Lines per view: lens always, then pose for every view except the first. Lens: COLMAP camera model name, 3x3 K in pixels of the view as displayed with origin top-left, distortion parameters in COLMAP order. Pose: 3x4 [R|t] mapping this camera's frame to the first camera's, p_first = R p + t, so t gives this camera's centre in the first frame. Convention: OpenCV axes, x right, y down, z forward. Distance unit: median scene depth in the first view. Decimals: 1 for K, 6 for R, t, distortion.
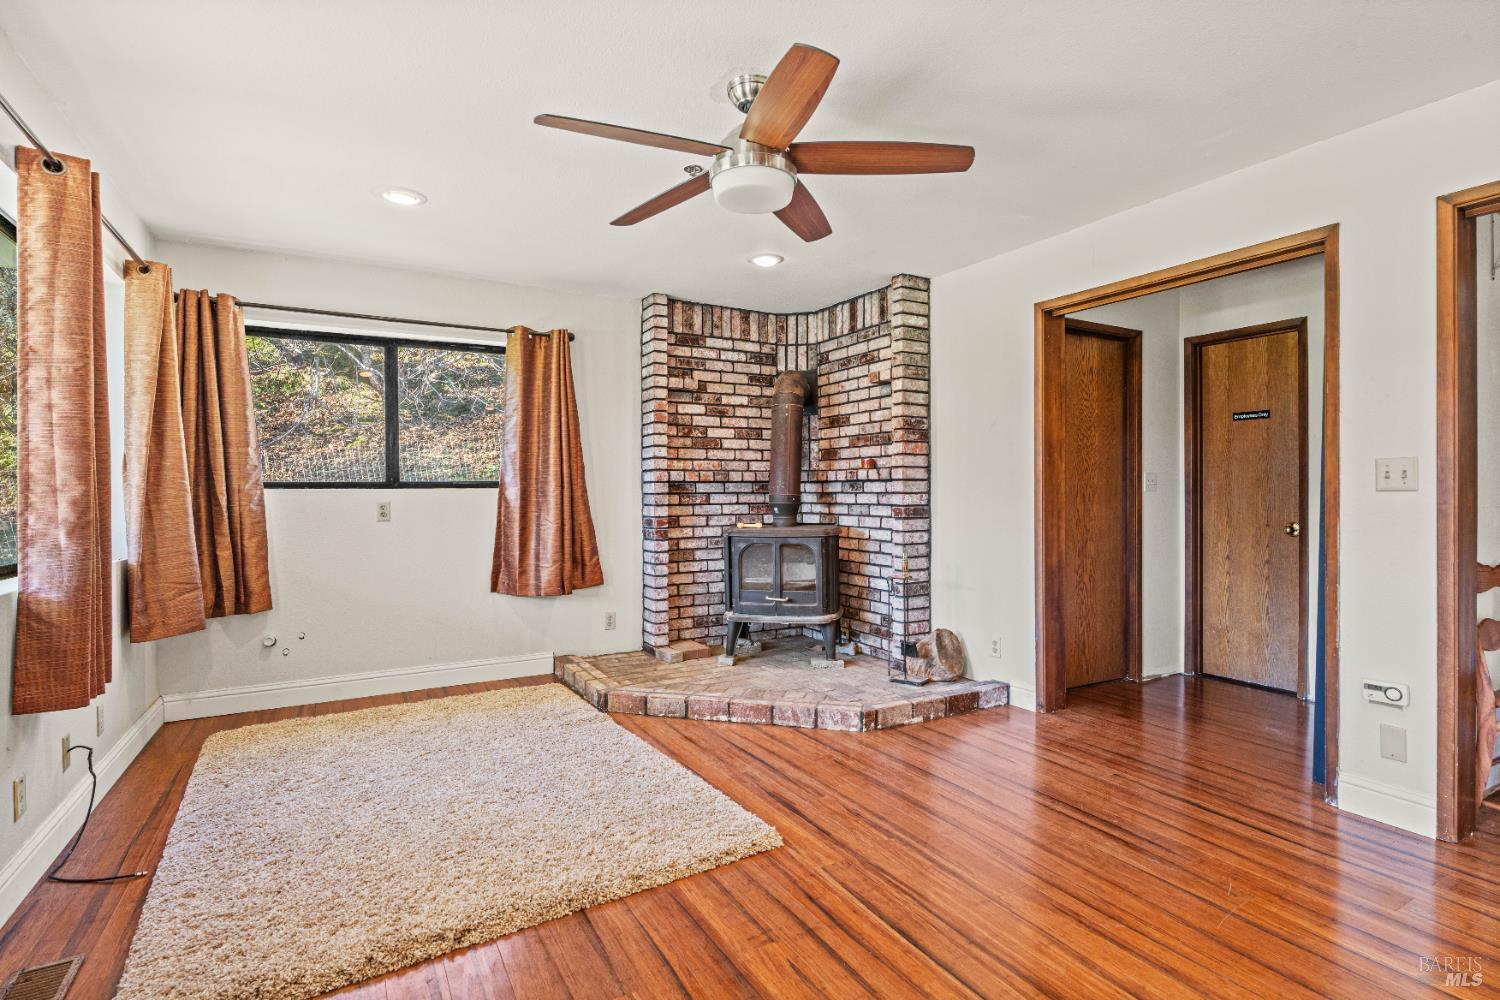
lens RADIAL K [[717.5, 0, 743.3], [0, 717.5, 493.6], [0, 0, 1]] dist [-0.009630, 0.000725]
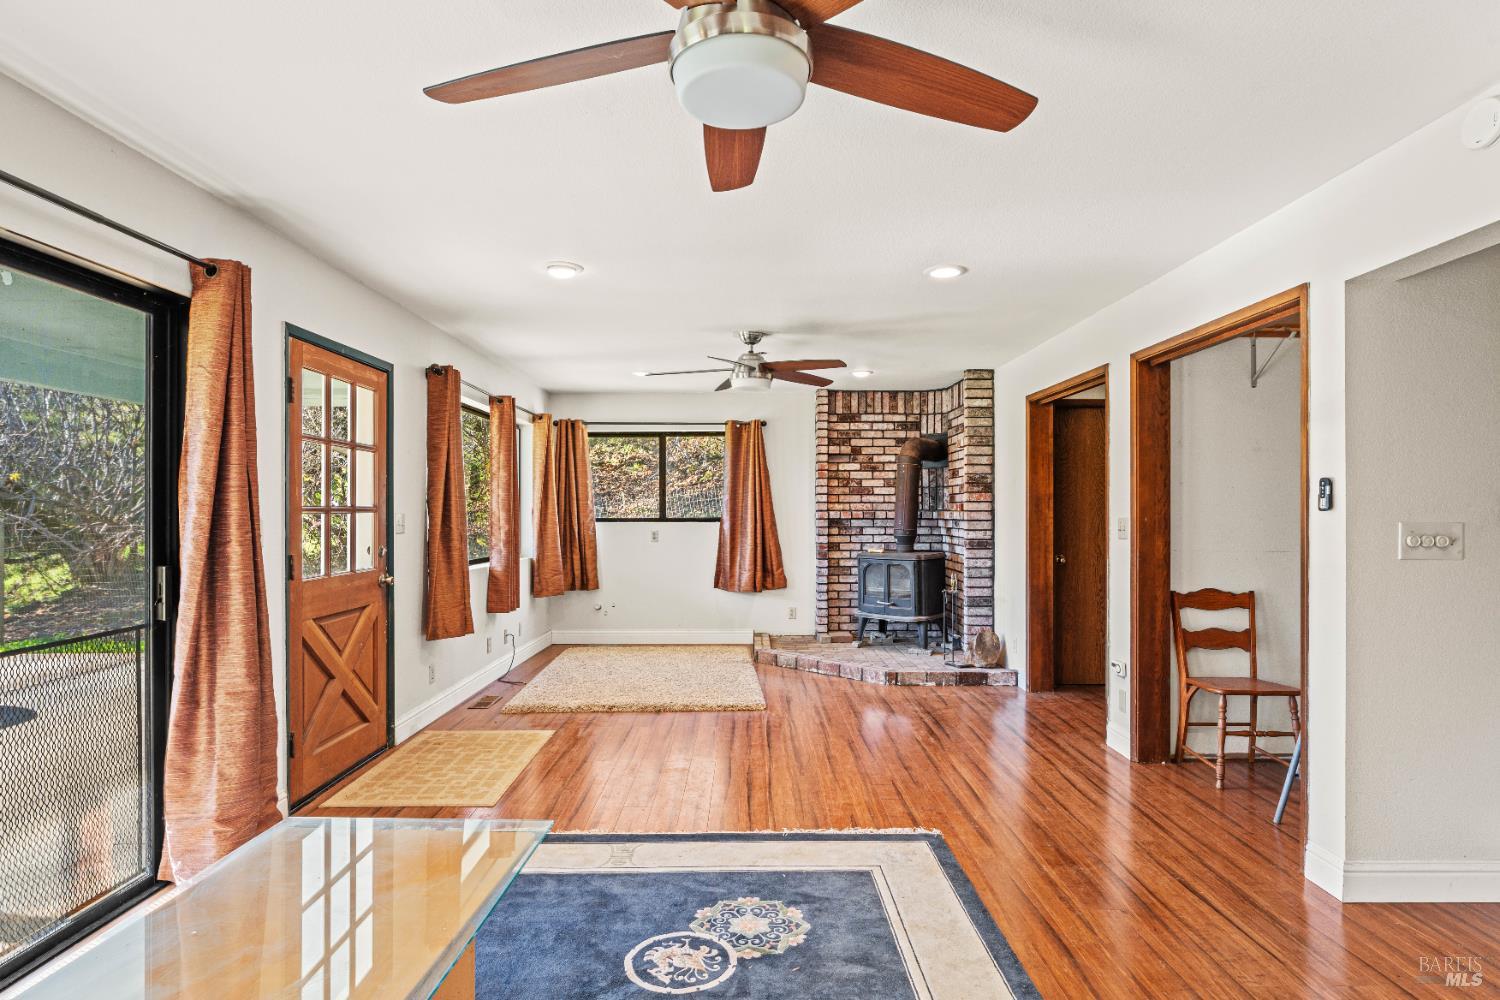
lens RADIAL K [[794.2, 0, 752.5], [0, 794.2, 505.8], [0, 0, 1]] dist [-0.016456, 0.000701]
pose [[0.873438, 0.001982, -0.486932, 0.569782], [-0.005902, 0.999961, -0.006517, -0.033240], [0.486900, 0.008566, 0.873416, -0.492709]]
